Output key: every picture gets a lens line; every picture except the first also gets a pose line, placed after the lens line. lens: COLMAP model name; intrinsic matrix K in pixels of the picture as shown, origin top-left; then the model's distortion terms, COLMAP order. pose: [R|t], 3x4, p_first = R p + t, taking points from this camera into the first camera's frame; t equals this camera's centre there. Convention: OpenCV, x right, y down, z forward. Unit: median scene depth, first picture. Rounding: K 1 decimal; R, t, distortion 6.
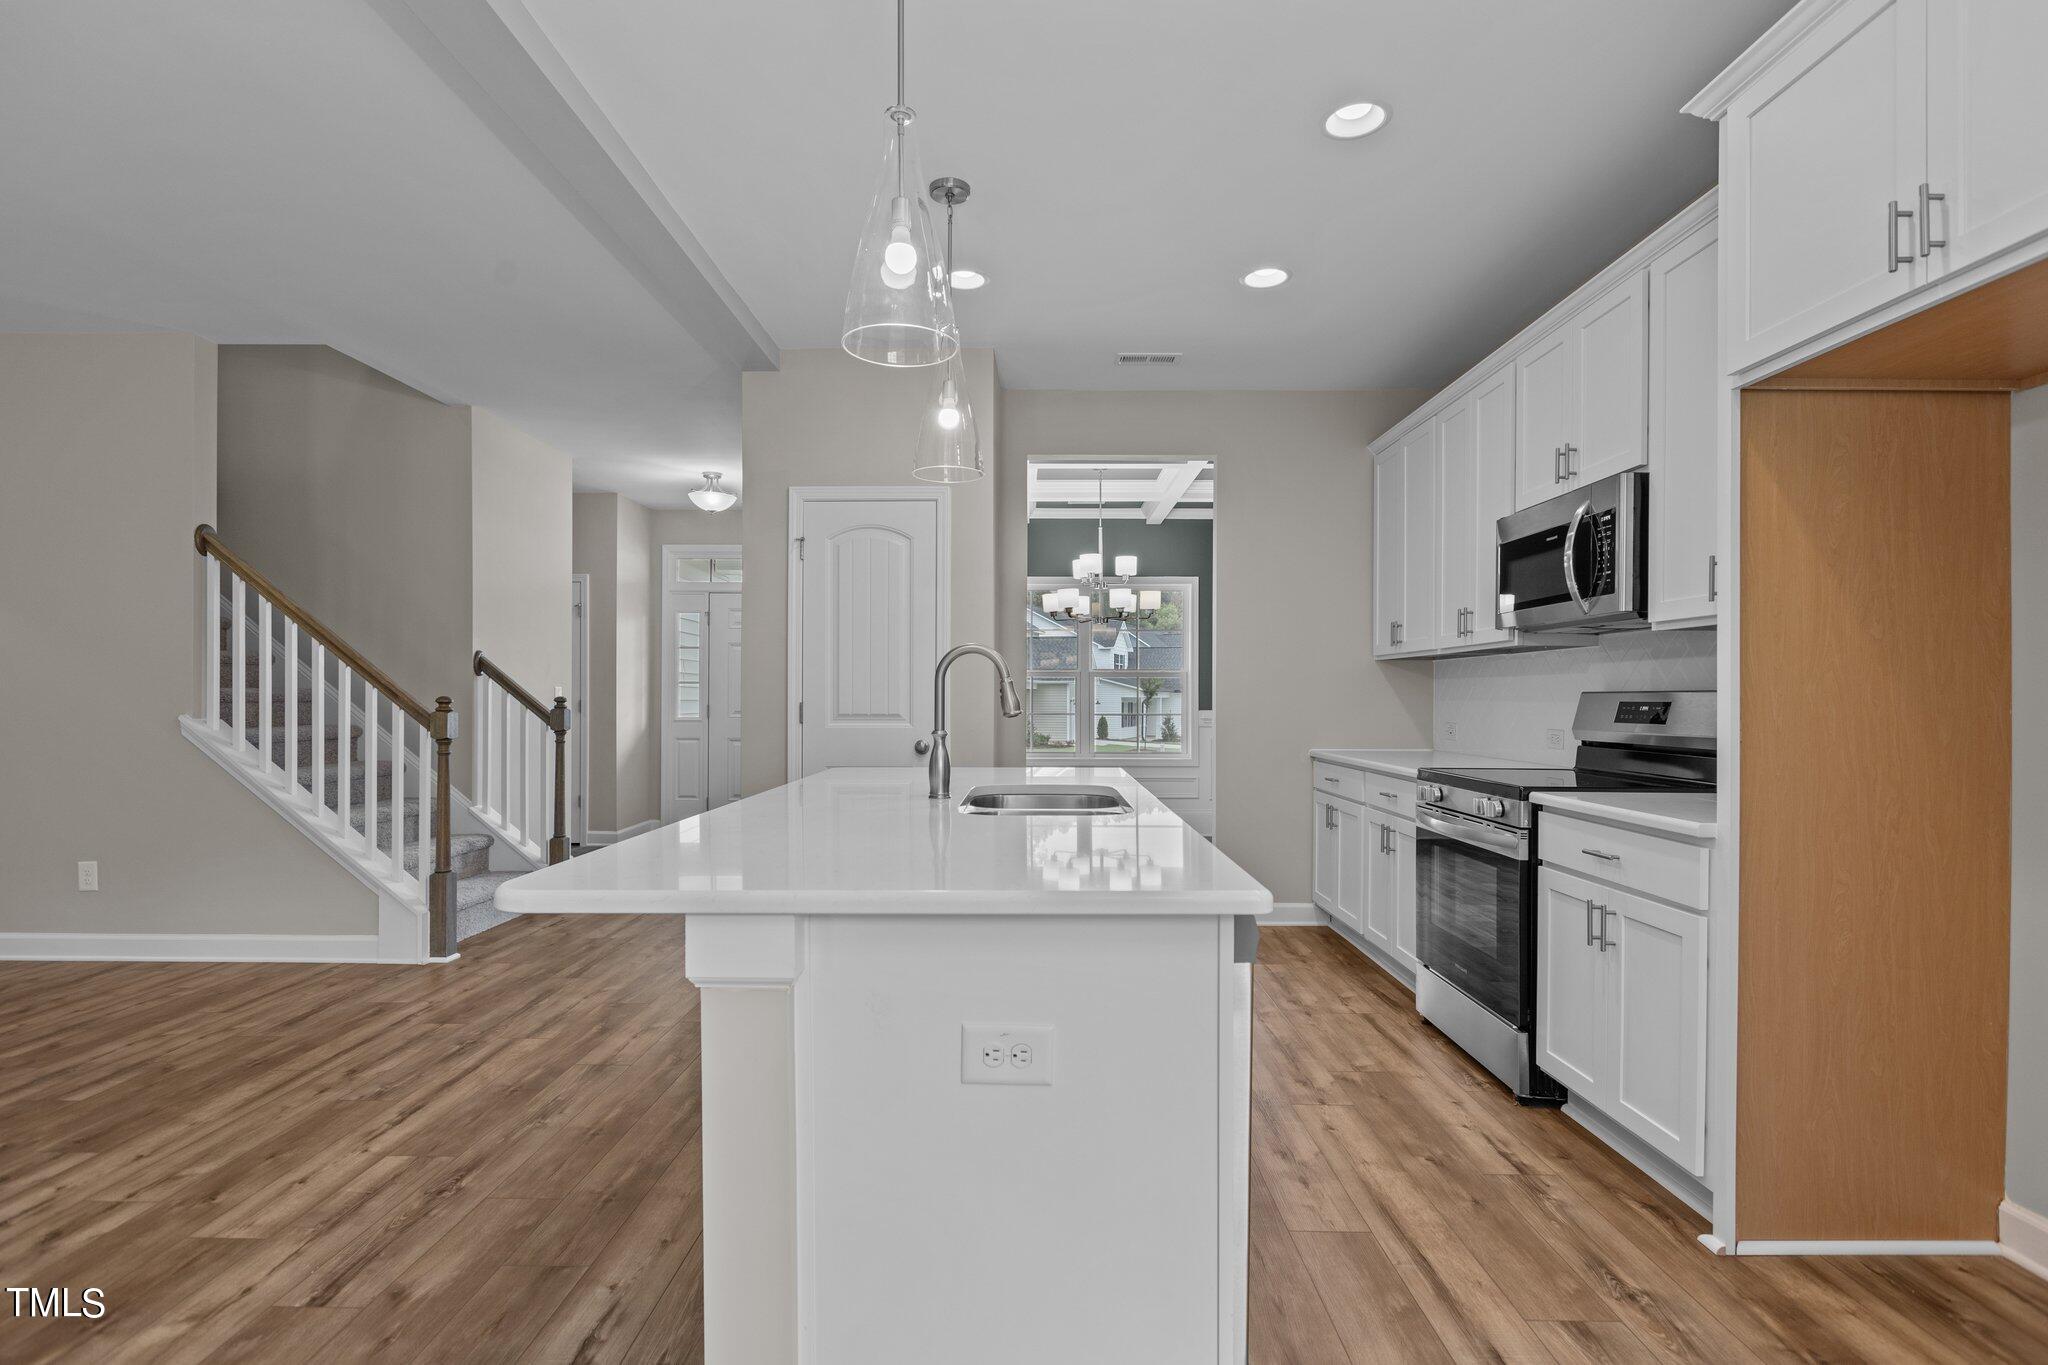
lens RADIAL K [[961.0, 0, 1017.9], [0, 961.0, 700.2], [0, 0, 1]] dist [-0.001957, -0.000265]
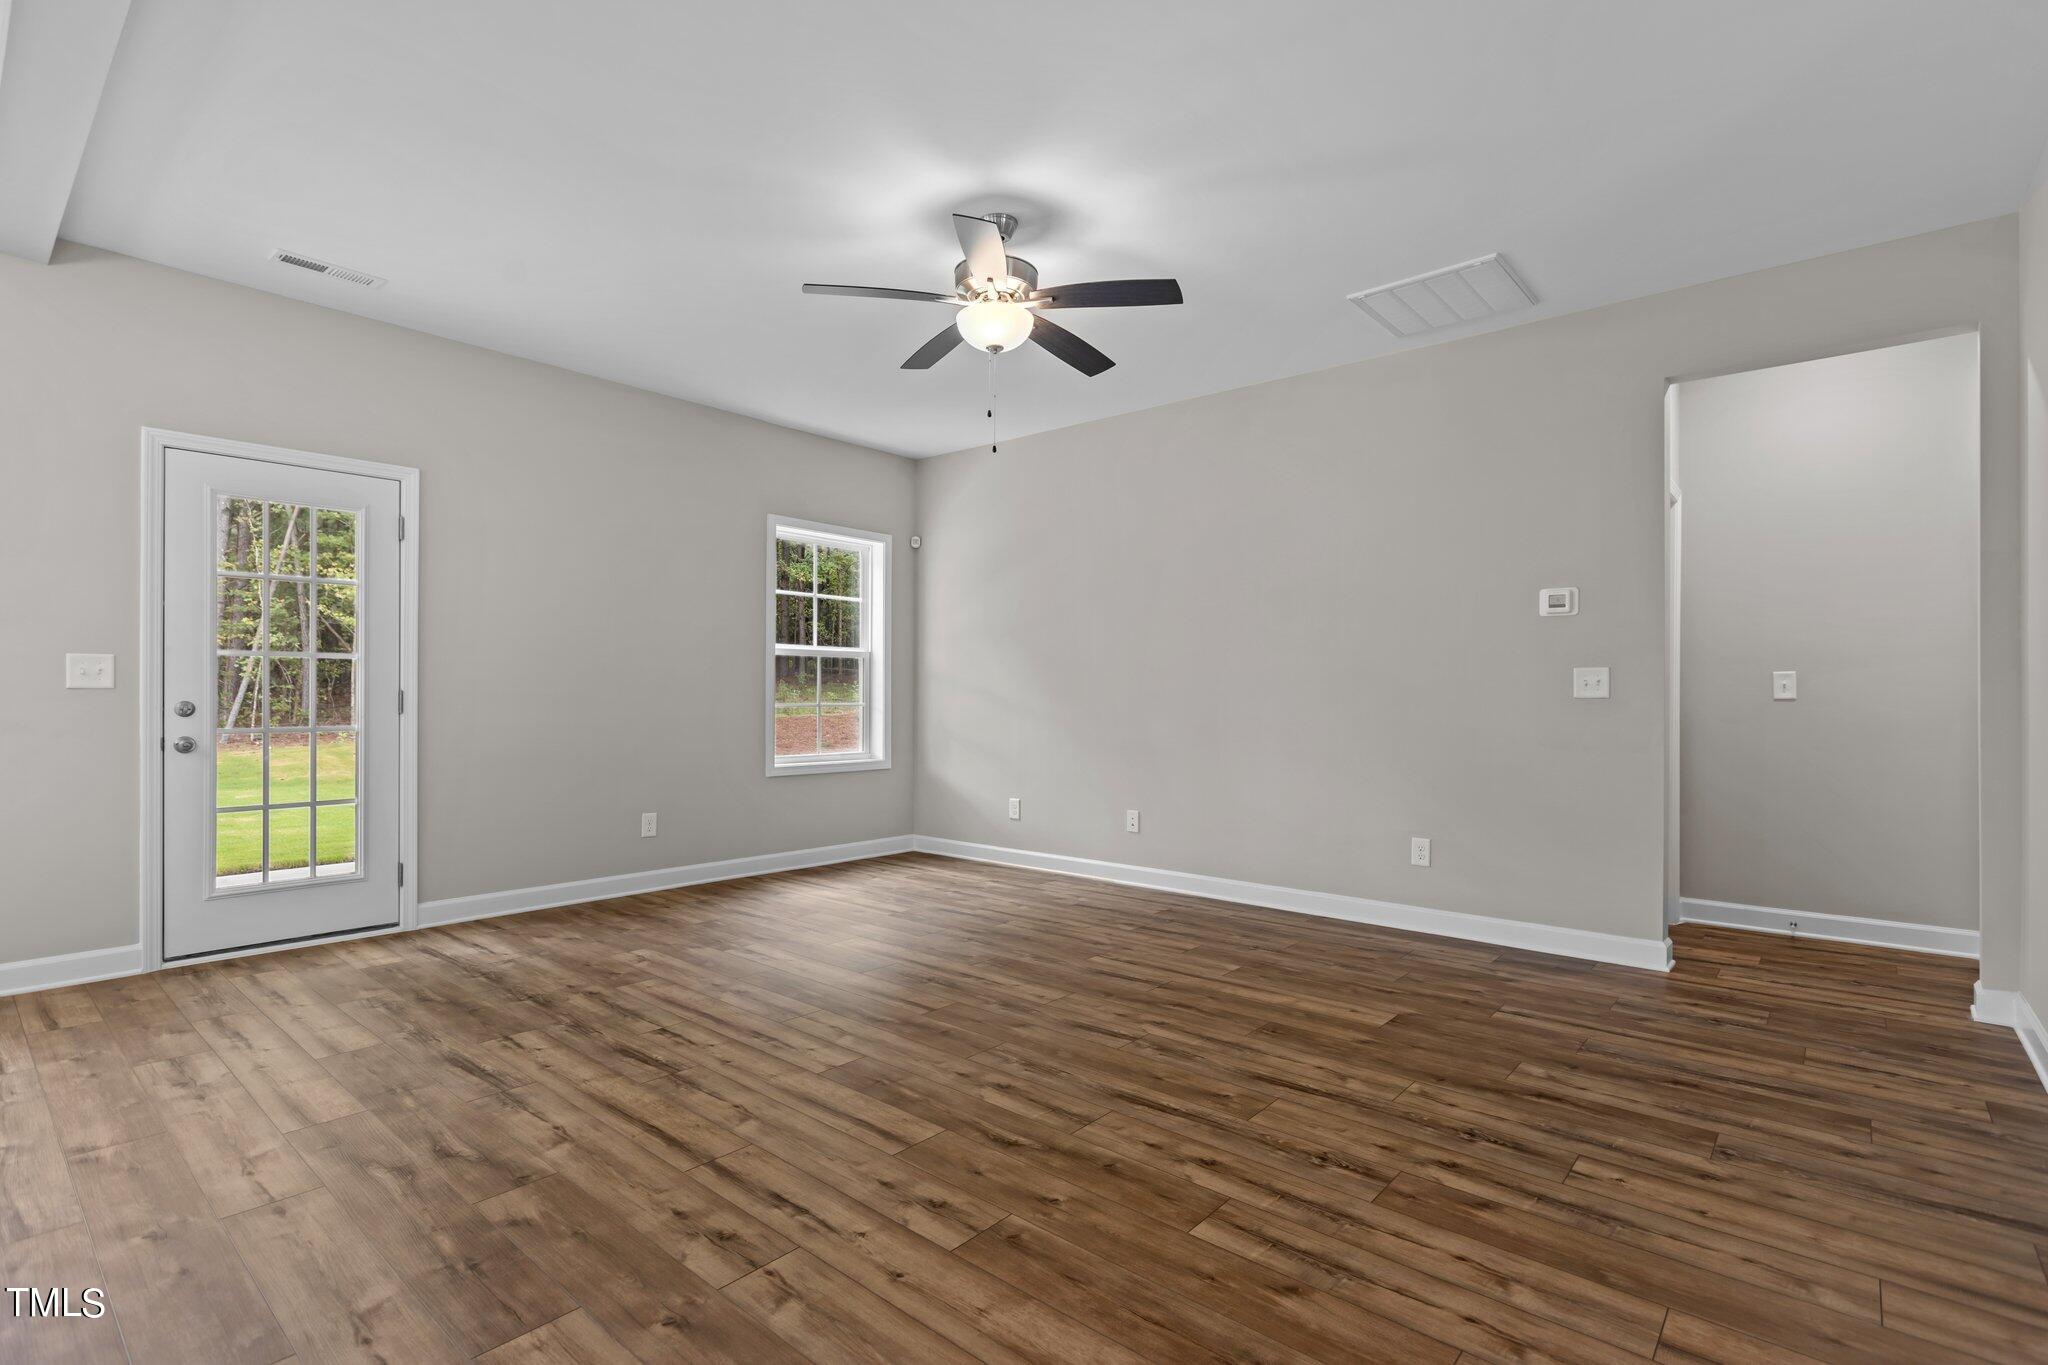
lens RADIAL K [[950.3, 0, 1020.9], [0, 950.3, 690.3], [0, 0, 1]] dist [-0.003306, -0.000391]
pose [[-0.643097, -0.009845, -0.765721, -0.358505], [-0.008555, 0.999947, -0.005671, 0.021477], [0.765737, 0.002904, -0.643147, 1.360638]]
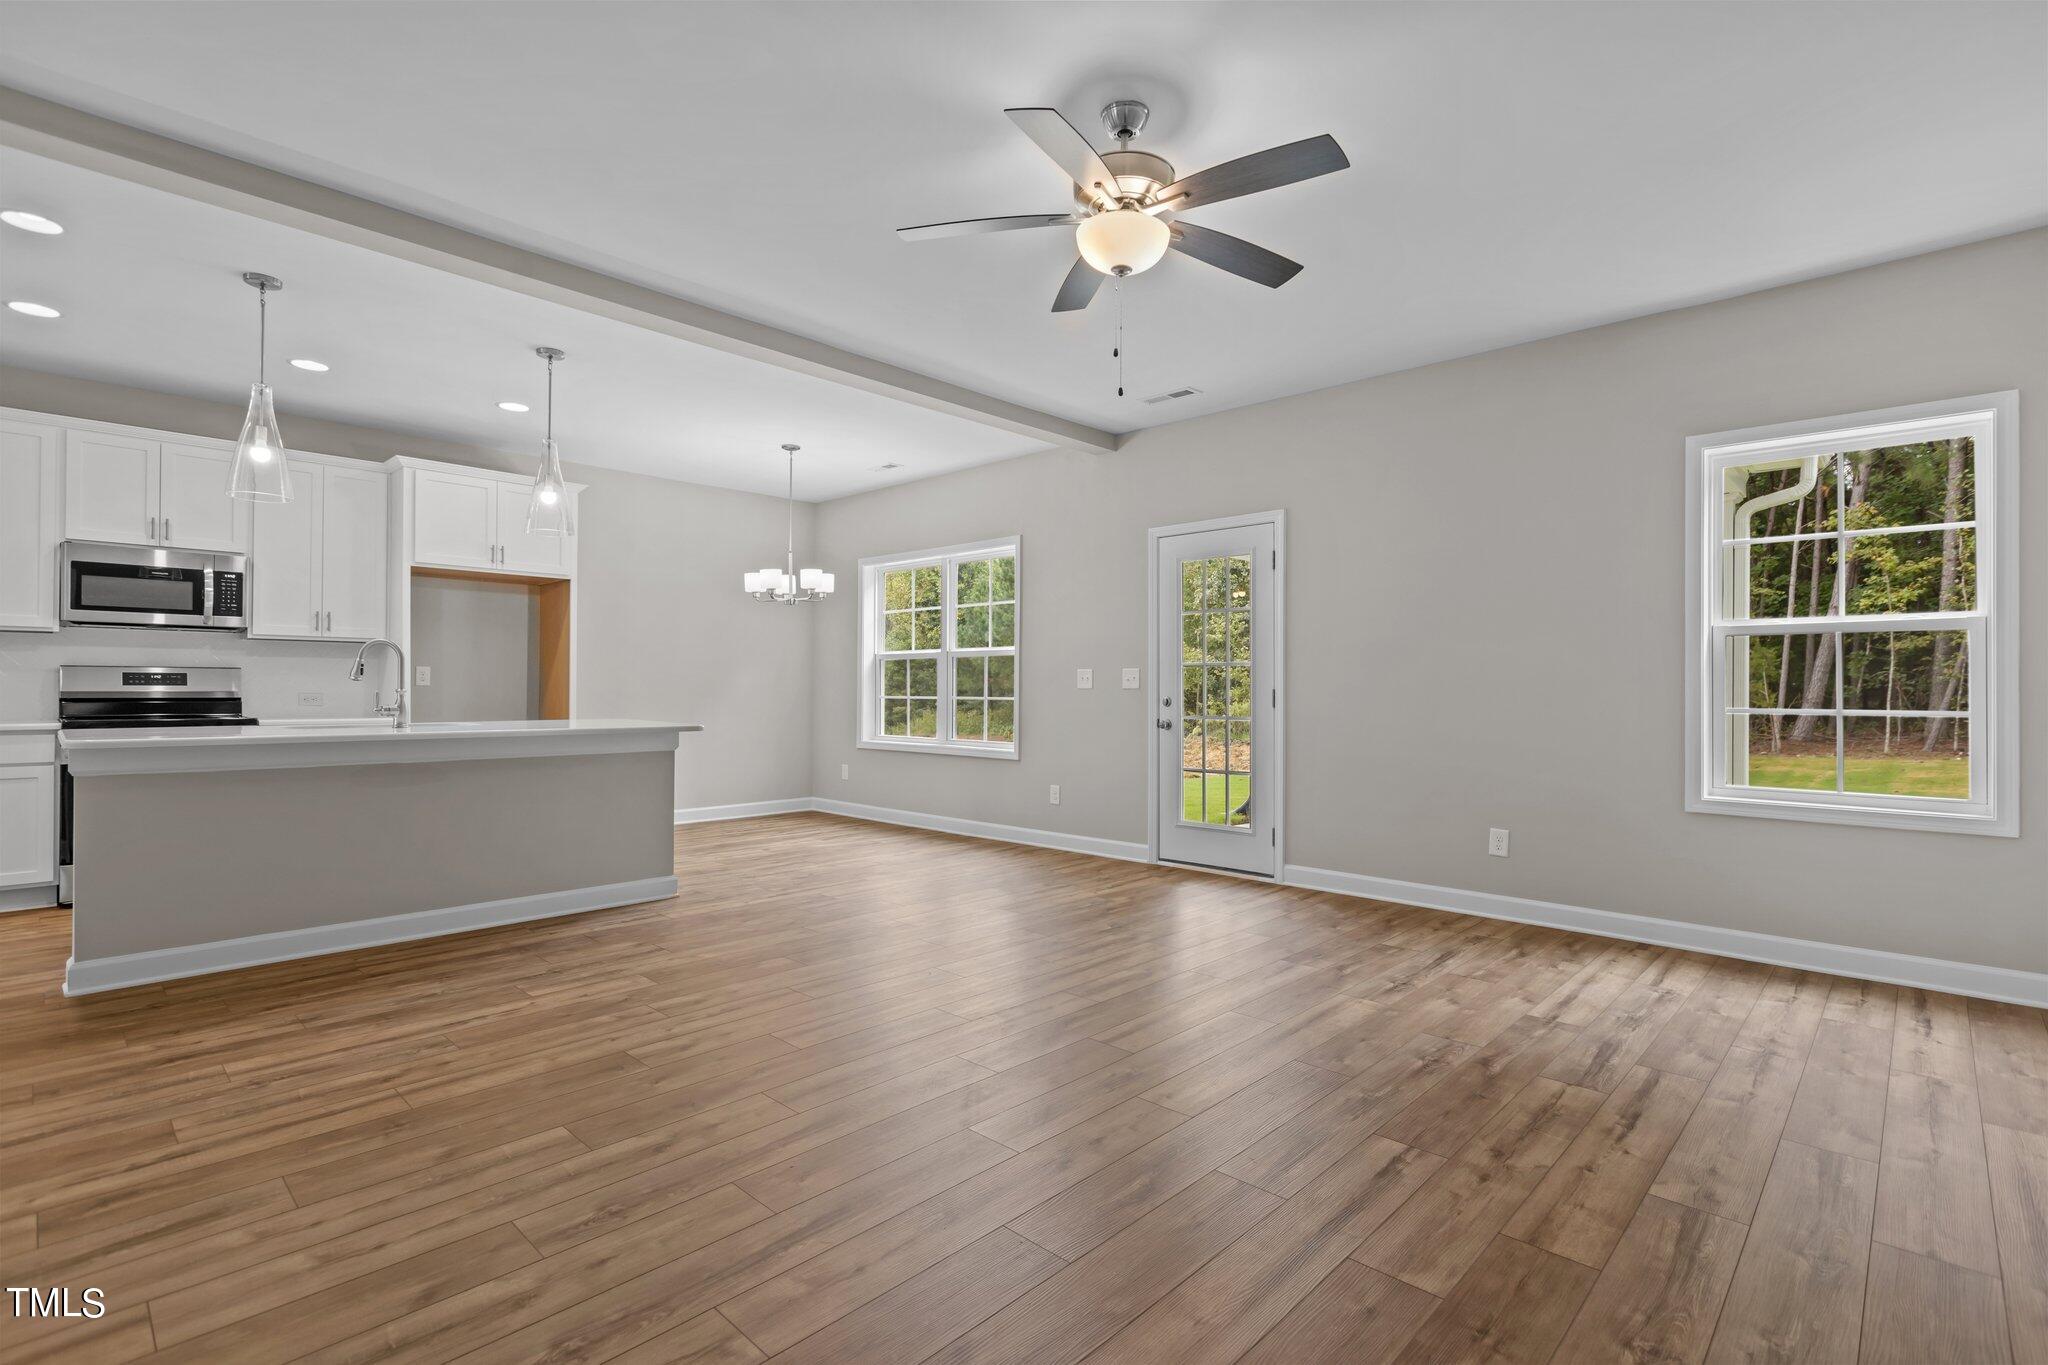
lens RADIAL K [[958.1, 0, 1036.6], [0, 958.1, 680.8], [0, 0, 1]] dist [-0.003064, -0.000232]
pose [[-0.739553, -0.000887, 0.673097, -1.884074], [-0.006188, 0.999966, -0.005481, 0.017474], [-0.673069, -0.008219, -0.739534, 1.358888]]
